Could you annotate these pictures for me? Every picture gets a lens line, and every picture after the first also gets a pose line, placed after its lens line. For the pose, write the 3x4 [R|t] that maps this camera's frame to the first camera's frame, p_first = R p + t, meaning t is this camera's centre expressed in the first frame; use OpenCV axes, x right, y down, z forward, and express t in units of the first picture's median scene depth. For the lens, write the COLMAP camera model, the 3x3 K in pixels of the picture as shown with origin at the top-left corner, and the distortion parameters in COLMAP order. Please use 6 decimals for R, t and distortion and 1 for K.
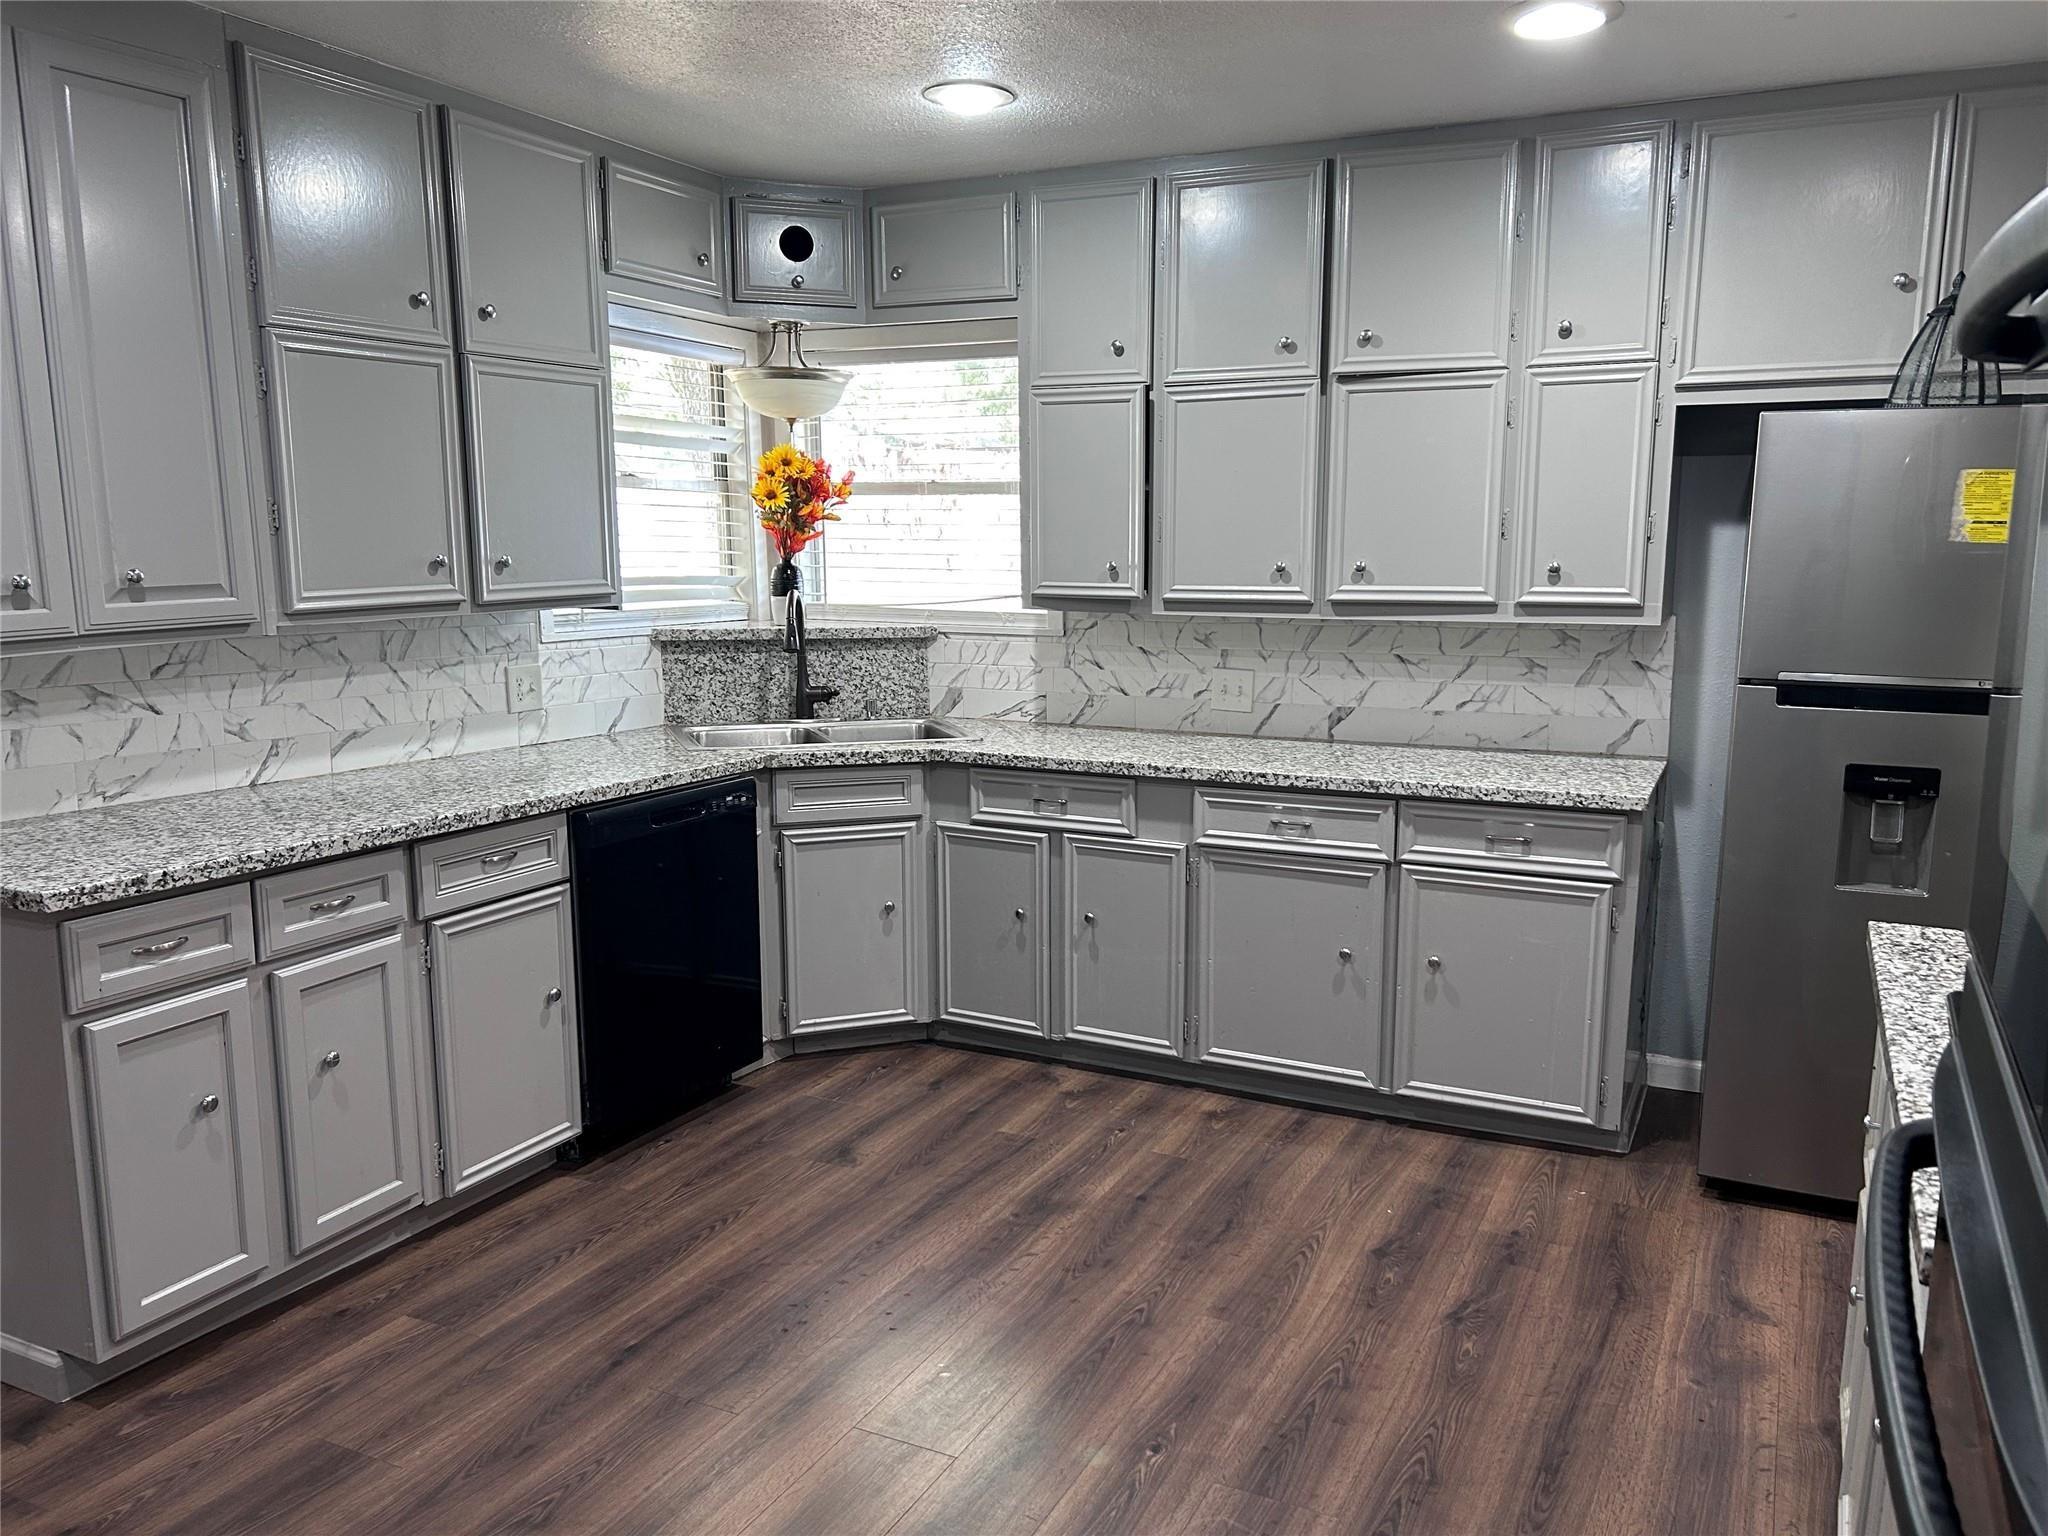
lens RADIAL K [[1514.2, 0, 1011.3], [0, 1514.2, 780.3], [0, 0, 1]] dist [0.043661, -0.007037]
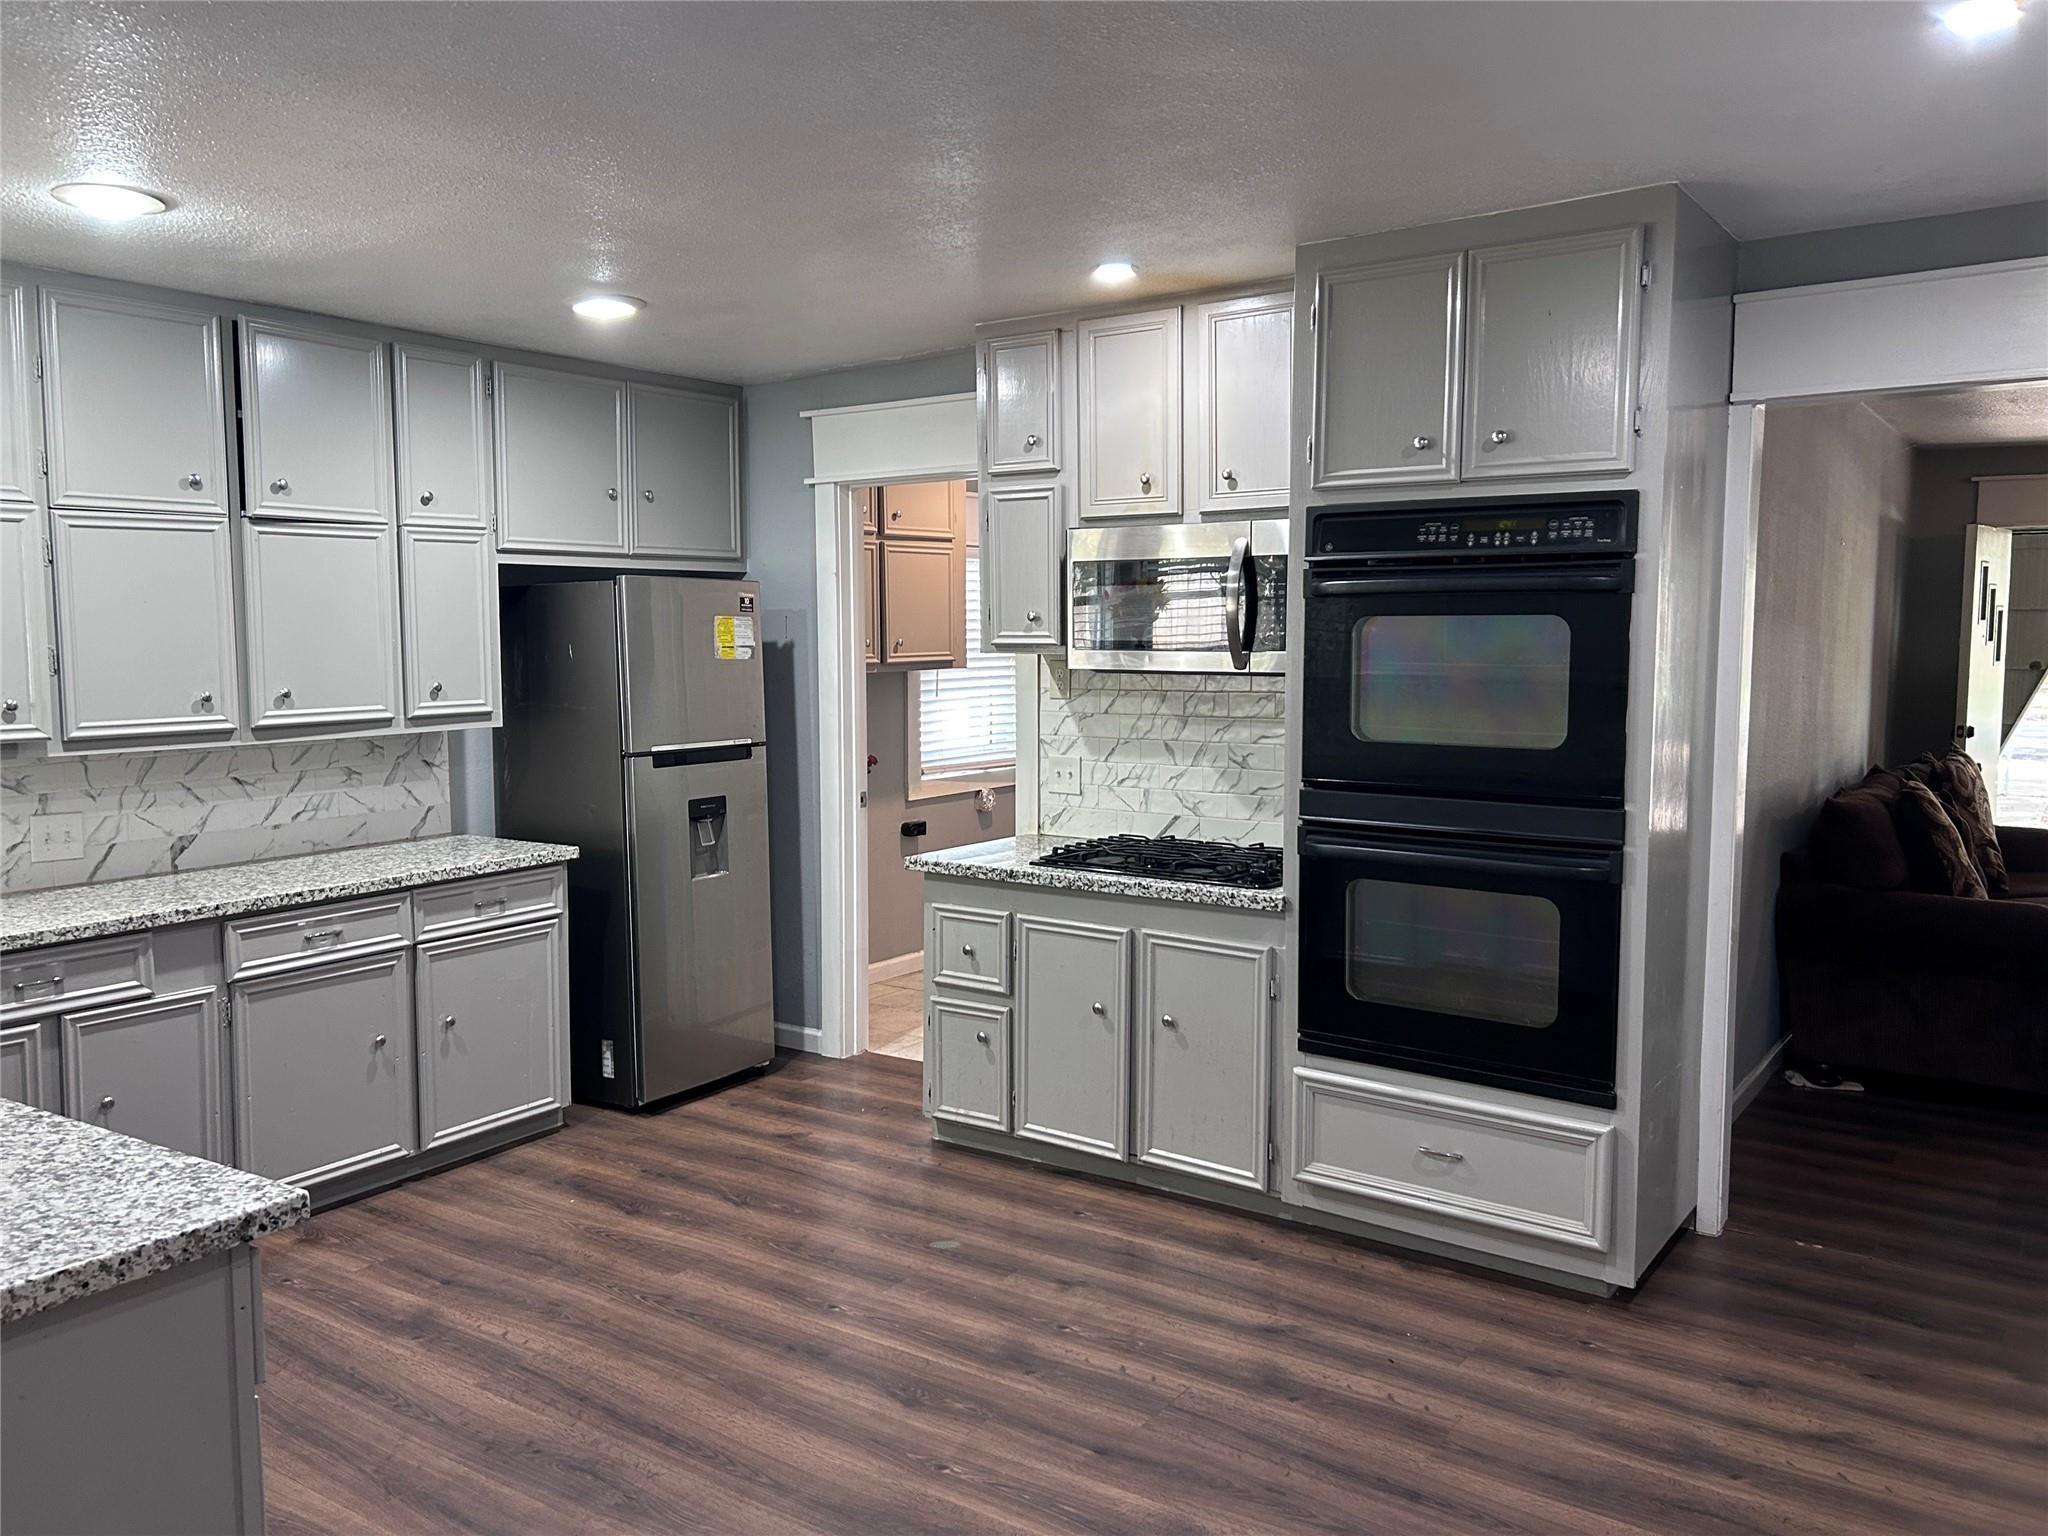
lens RADIAL K [[1514.2, 0, 1011.3], [0, 1514.2, 780.3], [0, 0, 1]] dist [0.043661, -0.007037]
pose [[0.176470, -0.097603, 0.979455, -0.756009], [0.175530, 0.982242, 0.066255, -0.063013], [-0.968529, 0.160232, 0.190468, 0.316642]]
